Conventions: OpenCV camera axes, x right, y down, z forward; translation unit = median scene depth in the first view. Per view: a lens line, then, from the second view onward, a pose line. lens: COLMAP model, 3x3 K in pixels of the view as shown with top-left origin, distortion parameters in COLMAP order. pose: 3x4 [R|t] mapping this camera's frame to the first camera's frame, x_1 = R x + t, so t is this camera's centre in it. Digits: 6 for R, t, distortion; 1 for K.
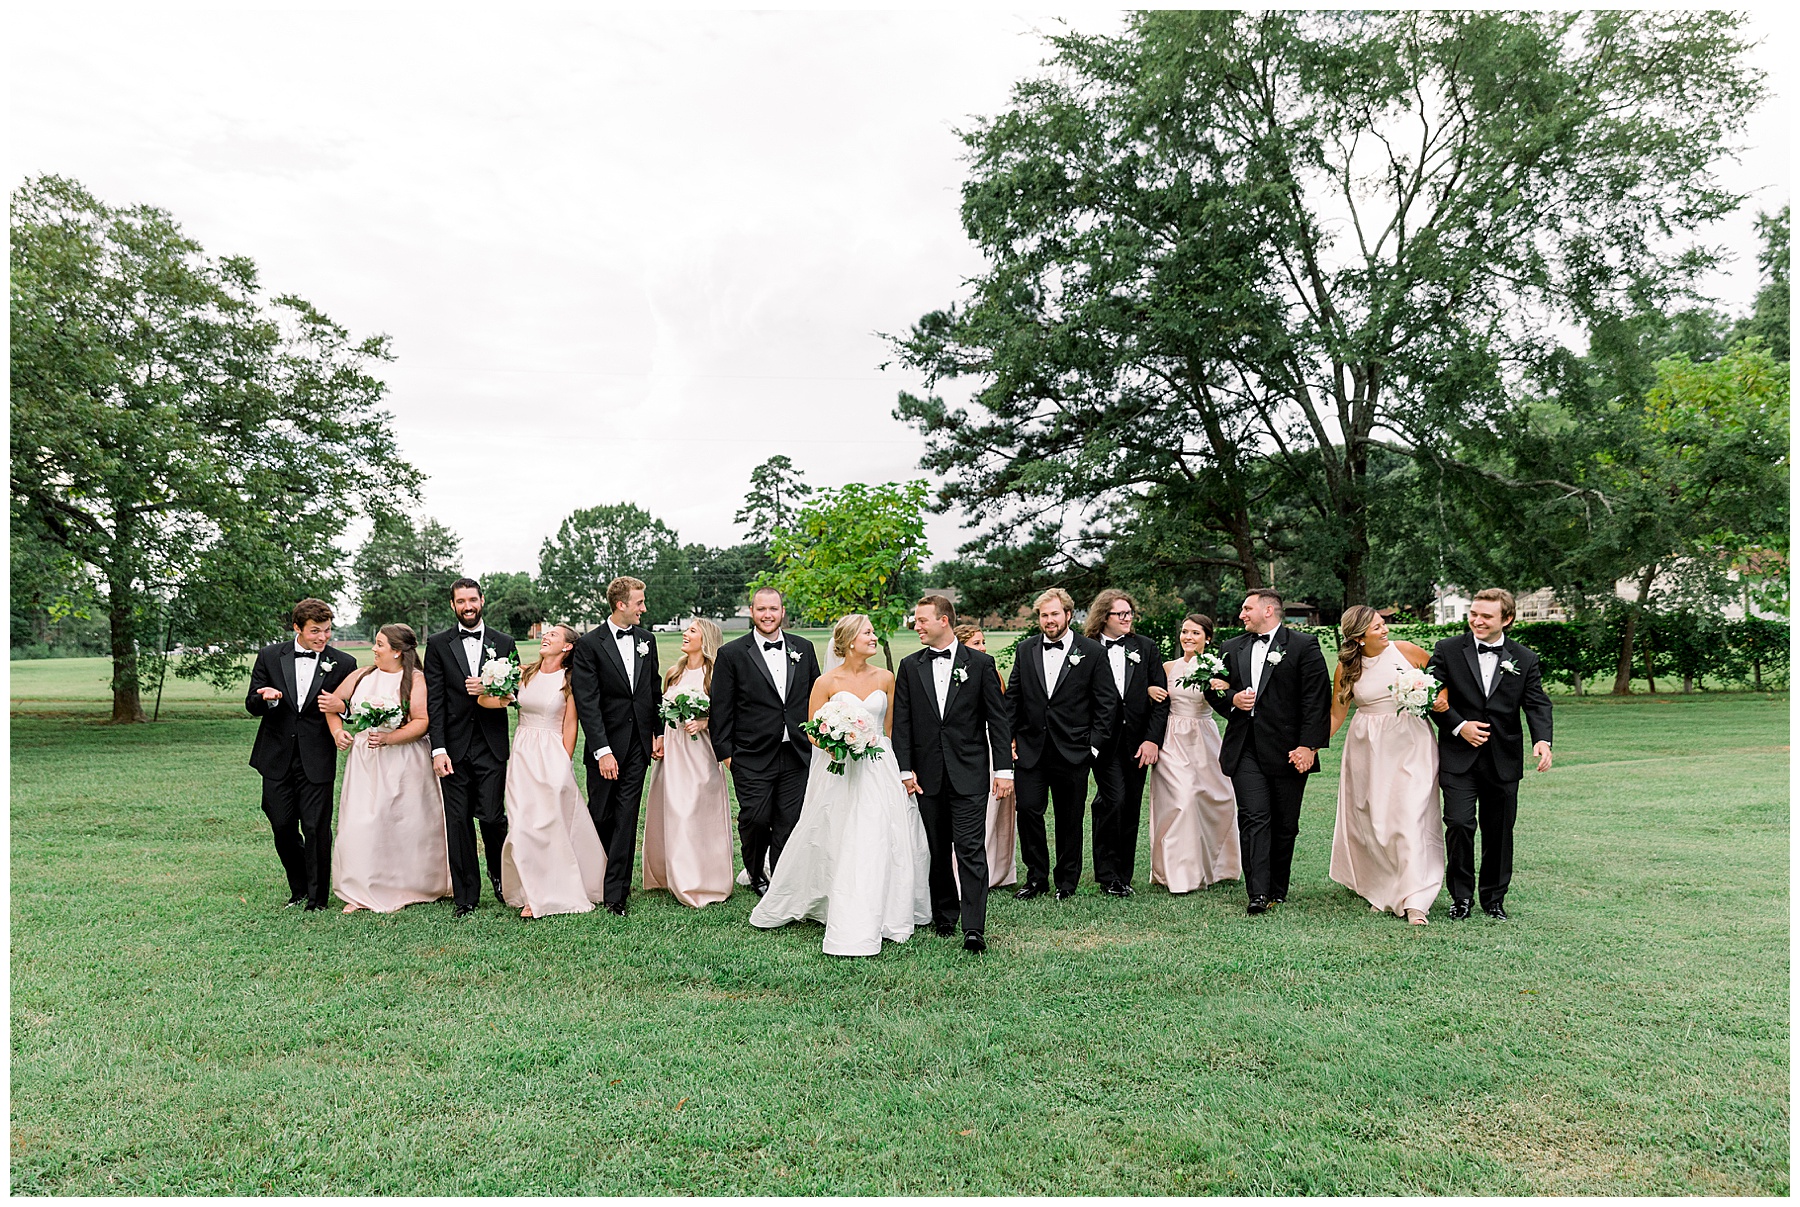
lens RADIAL K [[1384.7, 0, 869.4], [0, 1384.7, 604.6], [0, 0, 1]] dist [0.001638, 0.006270]
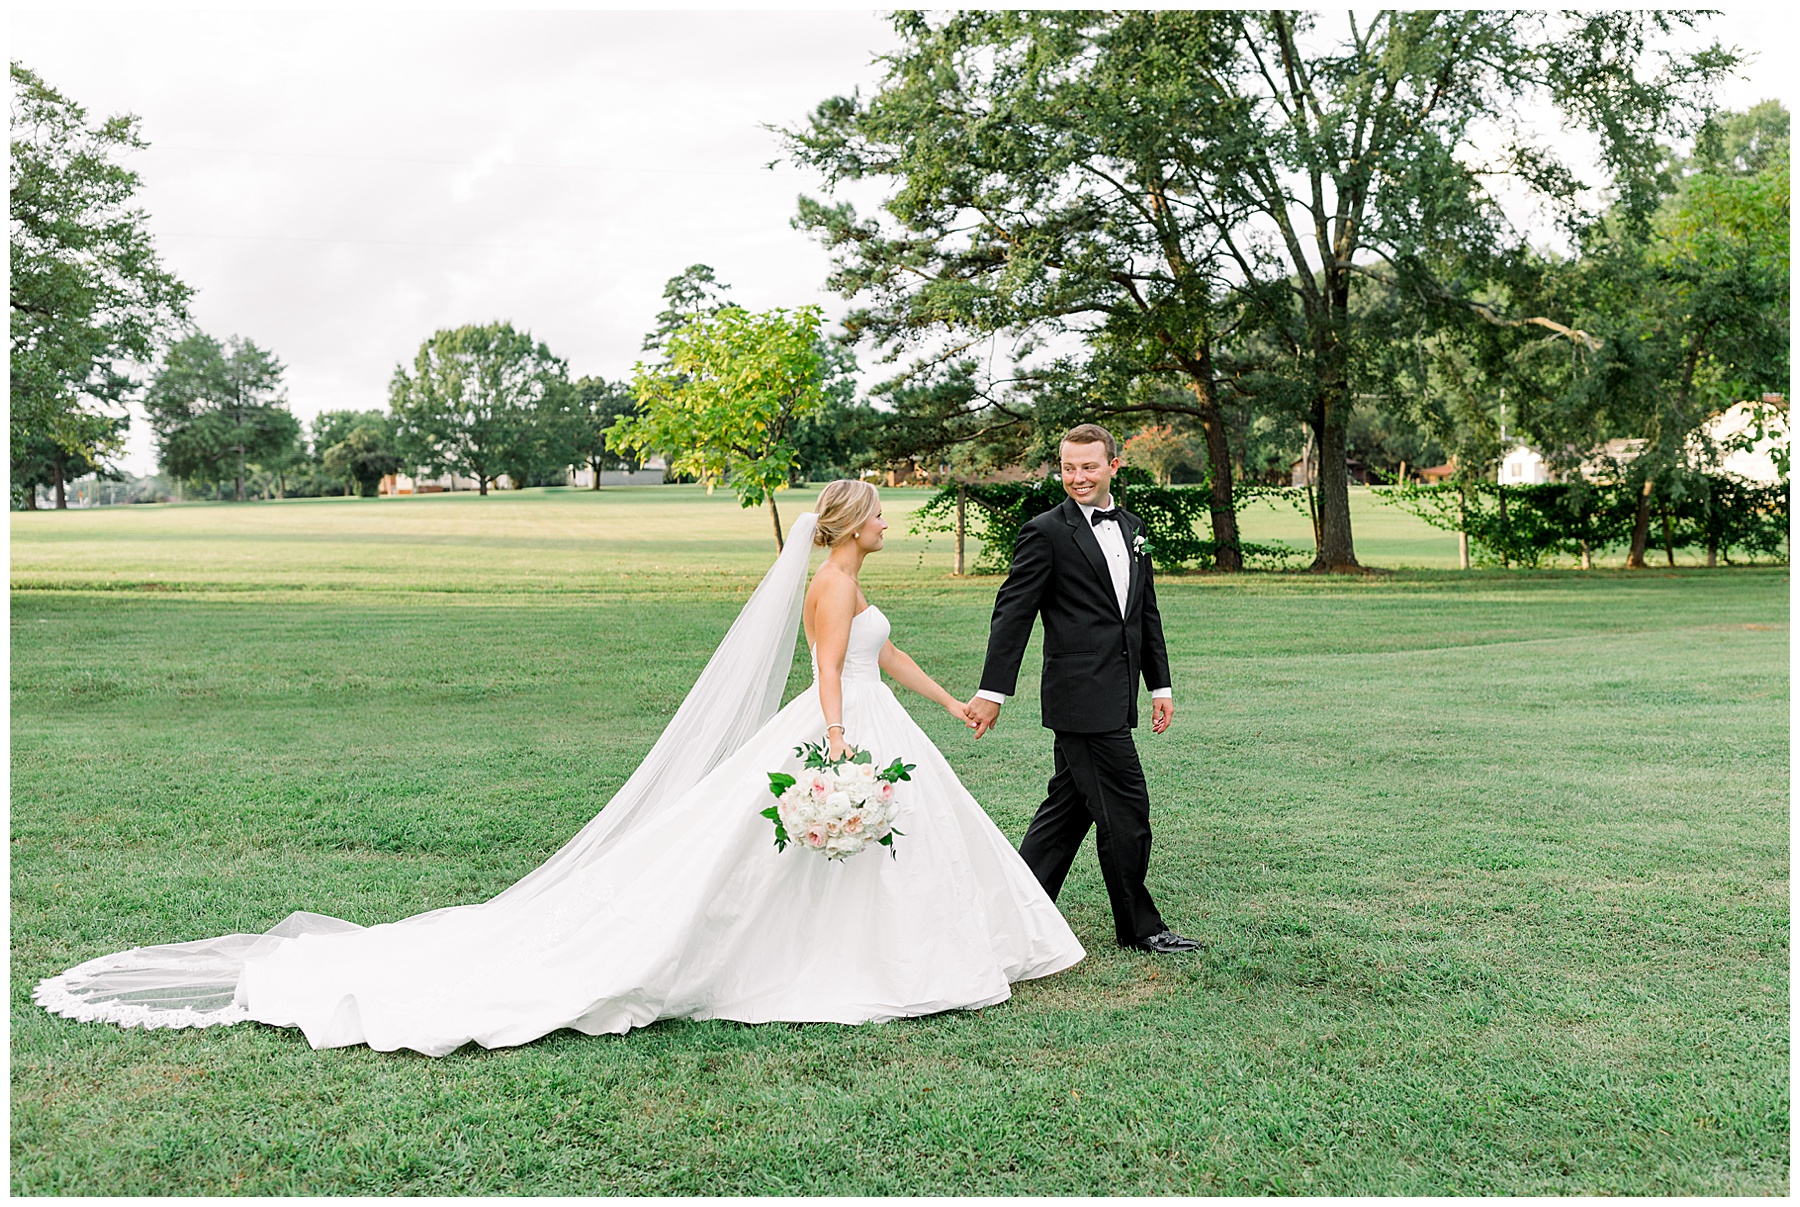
lens RADIAL K [[1742.7, 0, 952.8], [0, 1742.7, 606.6], [0, 0, 1]] dist [0.013396, -0.028583]
pose [[0.997706, 0.002543, 0.067645, 0.047174], [-0.008383, 0.996243, 0.086189, -0.001270], [-0.067171, -0.086559, 0.993980, -0.053207]]
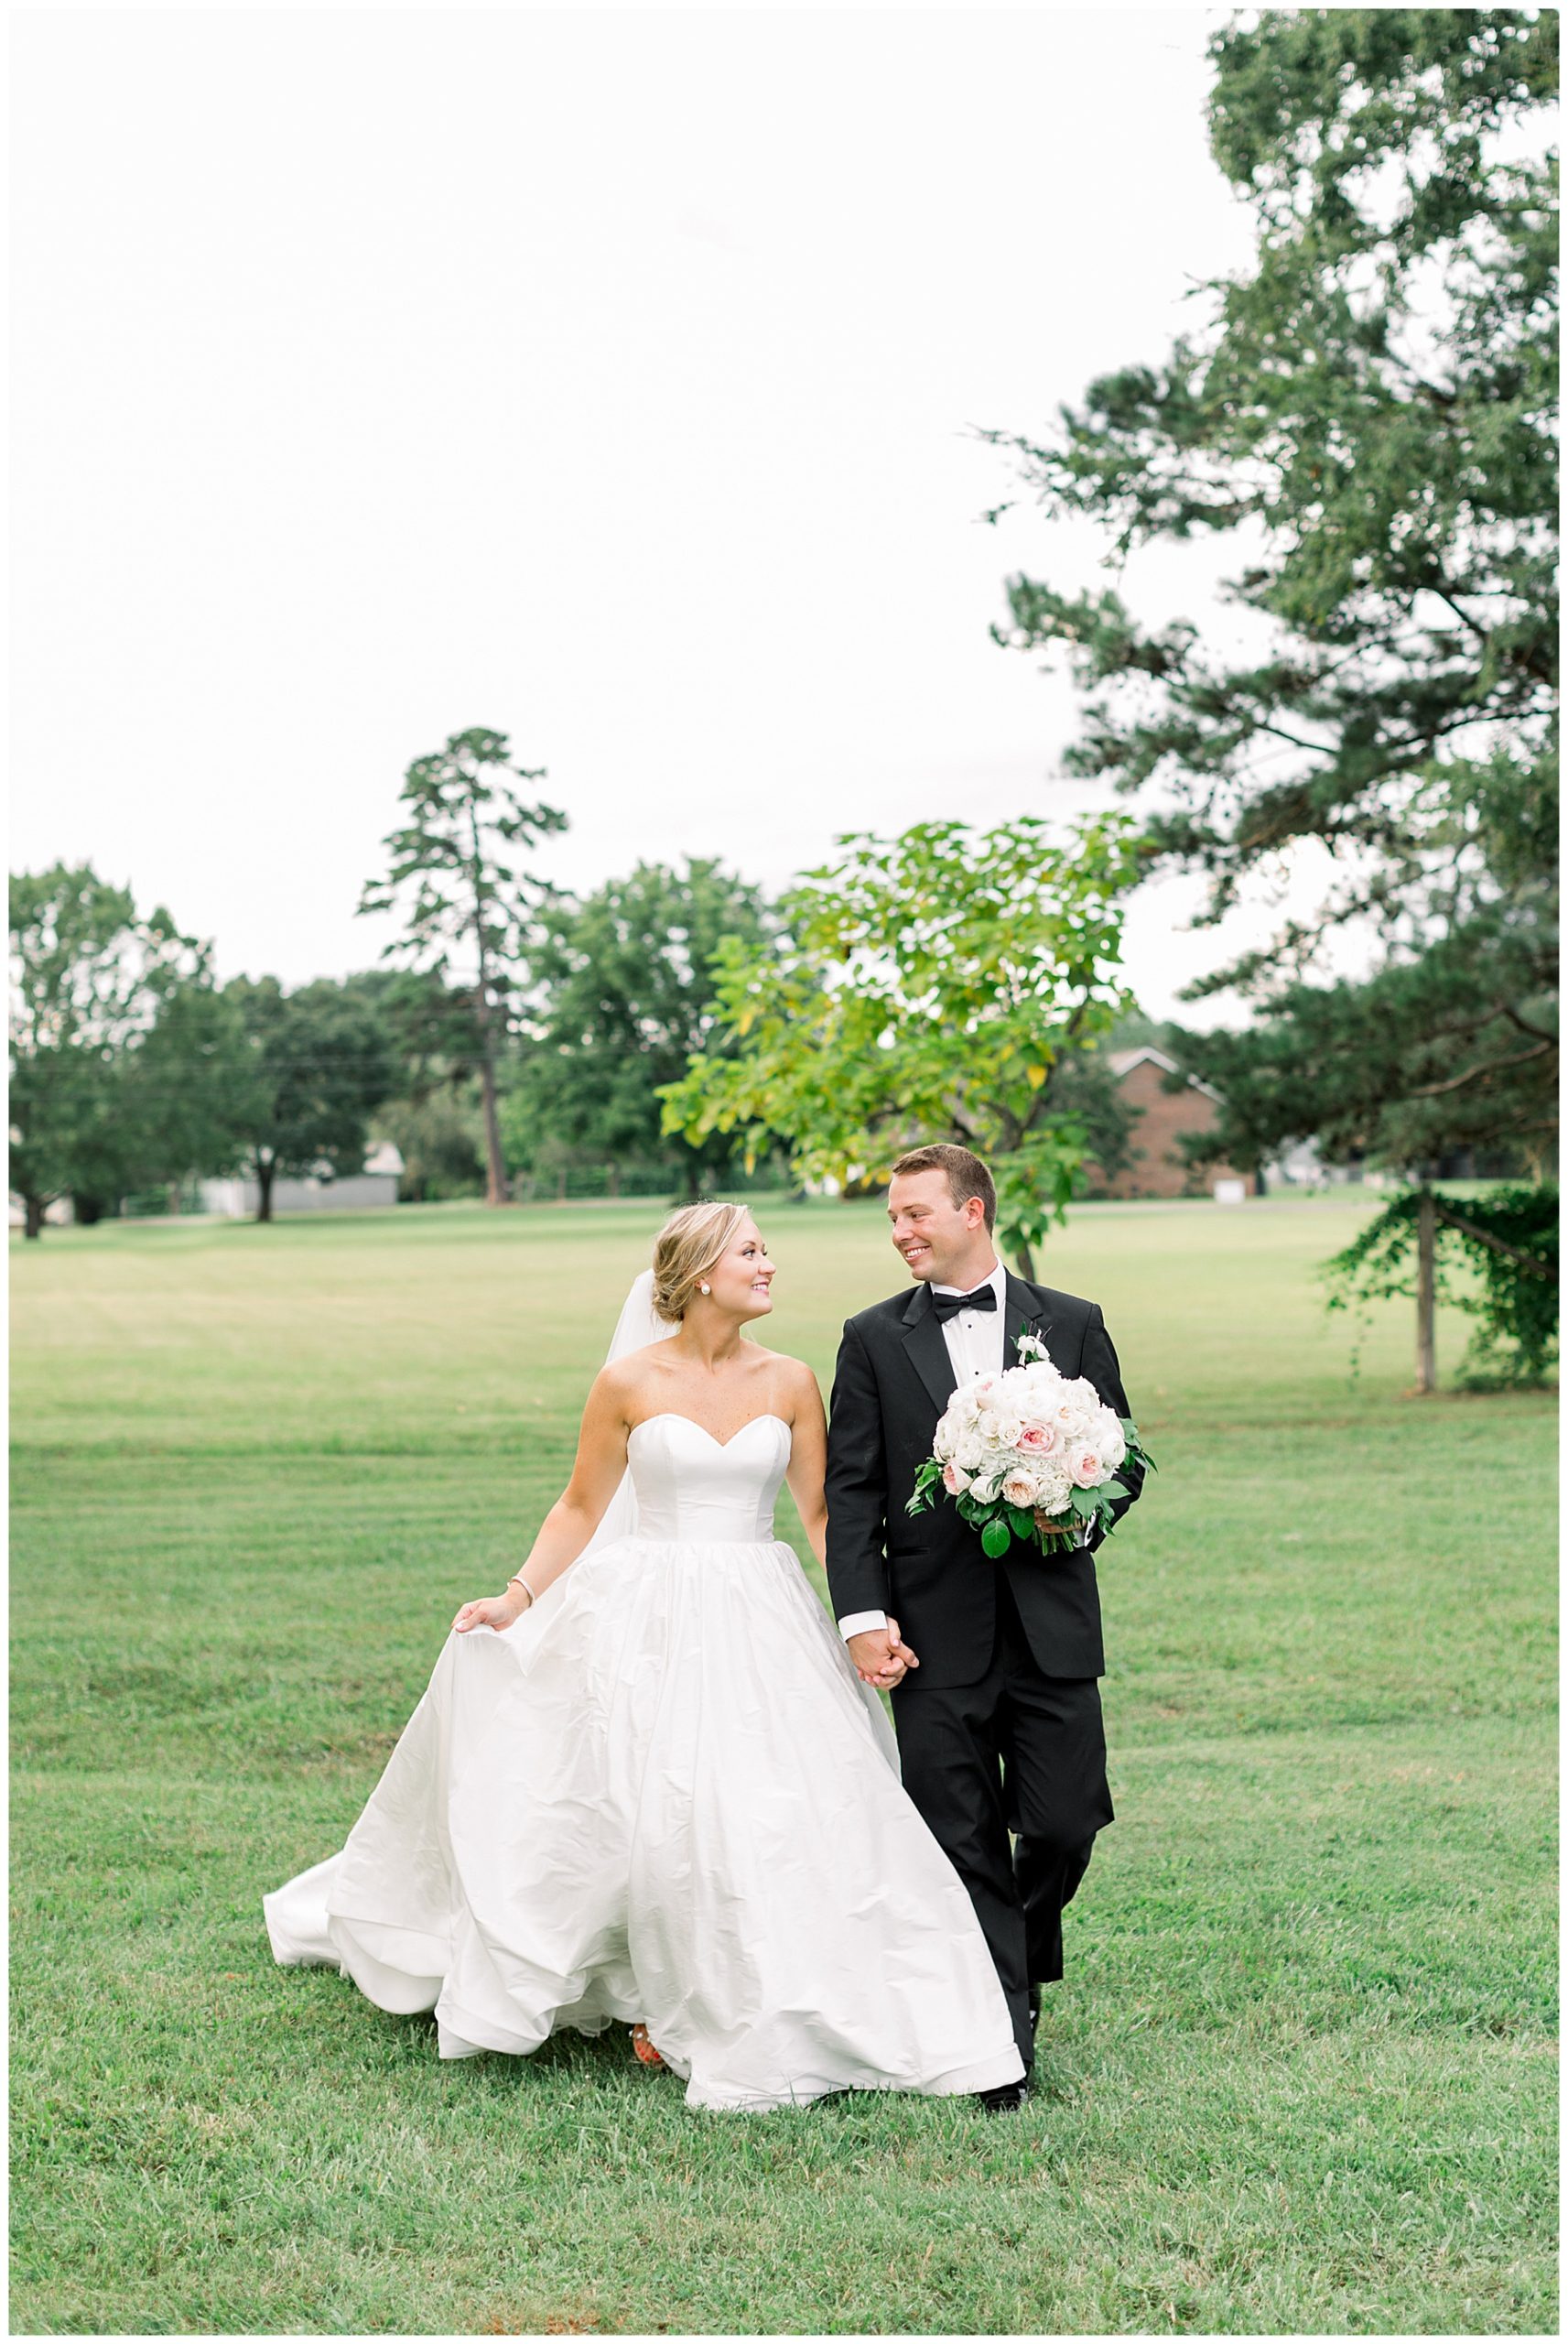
lens RADIAL K [[3867.9, 0, 784.4], [0, 3867.9, 1021.3], [0, 0, 1]] dist [0.005201, 0.043771]
pose [[0.999268, -0.014004, 0.035601, -0.086334], [0.015010, 0.999491, -0.028159, -0.003473], [-0.035188, 0.028673, 0.998969, -0.052462]]
